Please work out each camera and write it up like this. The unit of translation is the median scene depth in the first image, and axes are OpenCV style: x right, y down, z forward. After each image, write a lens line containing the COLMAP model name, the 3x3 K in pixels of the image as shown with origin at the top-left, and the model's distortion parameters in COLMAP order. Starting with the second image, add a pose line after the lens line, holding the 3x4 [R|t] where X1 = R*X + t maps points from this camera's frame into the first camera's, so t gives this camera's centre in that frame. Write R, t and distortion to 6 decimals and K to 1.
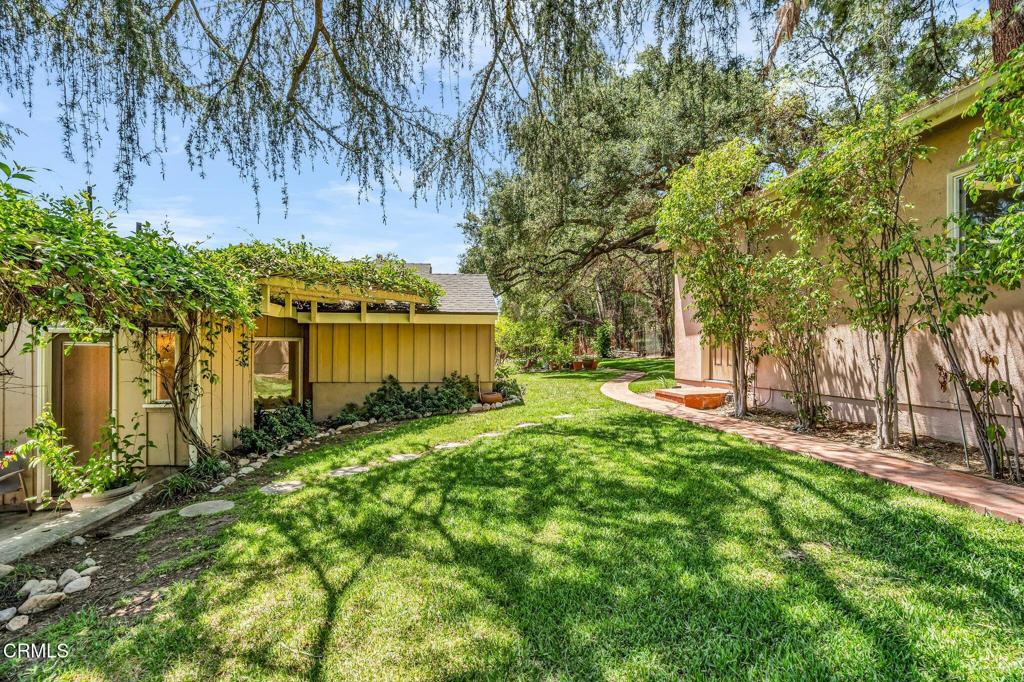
lens RADIAL K [[465.0, 0, 512.0], [0, 465.0, 341.0], [0, 0, 1]] dist [-0.065758, -0.000027]
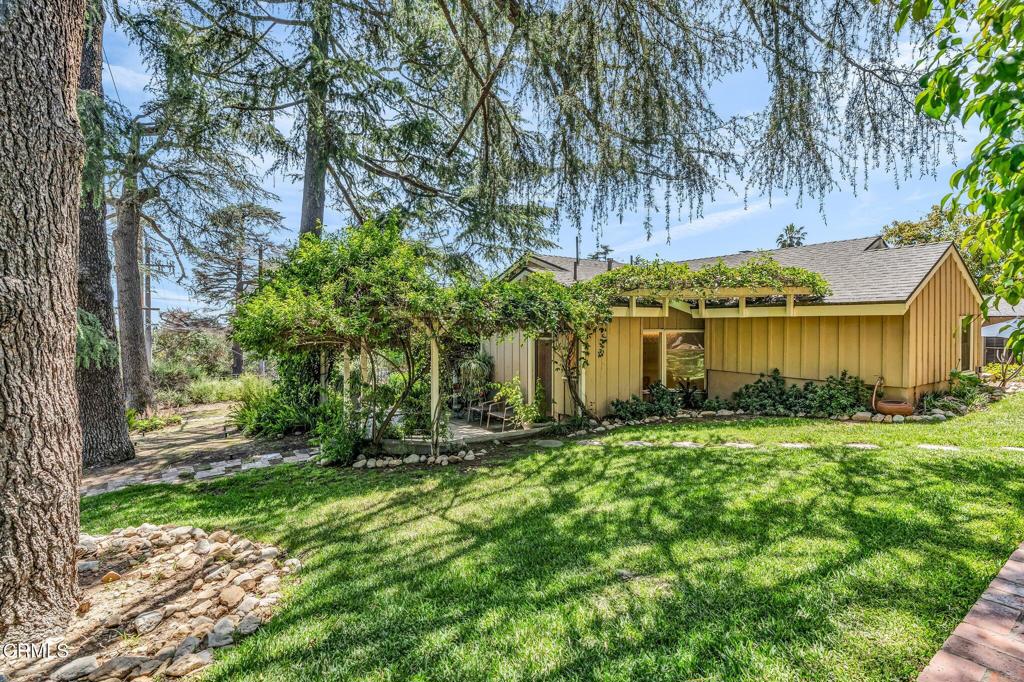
lens RADIAL K [[472.9, 0, 512.0], [0, 472.9, 341.0], [0, 0, 1]] dist [-0.000735, -0.000094]
pose [[0.450891, 0.026294, -0.892192, 0.389285], [0.020270, 0.999007, 0.039686, -0.038021], [0.892349, -0.035979, 0.449910, 0.050050]]
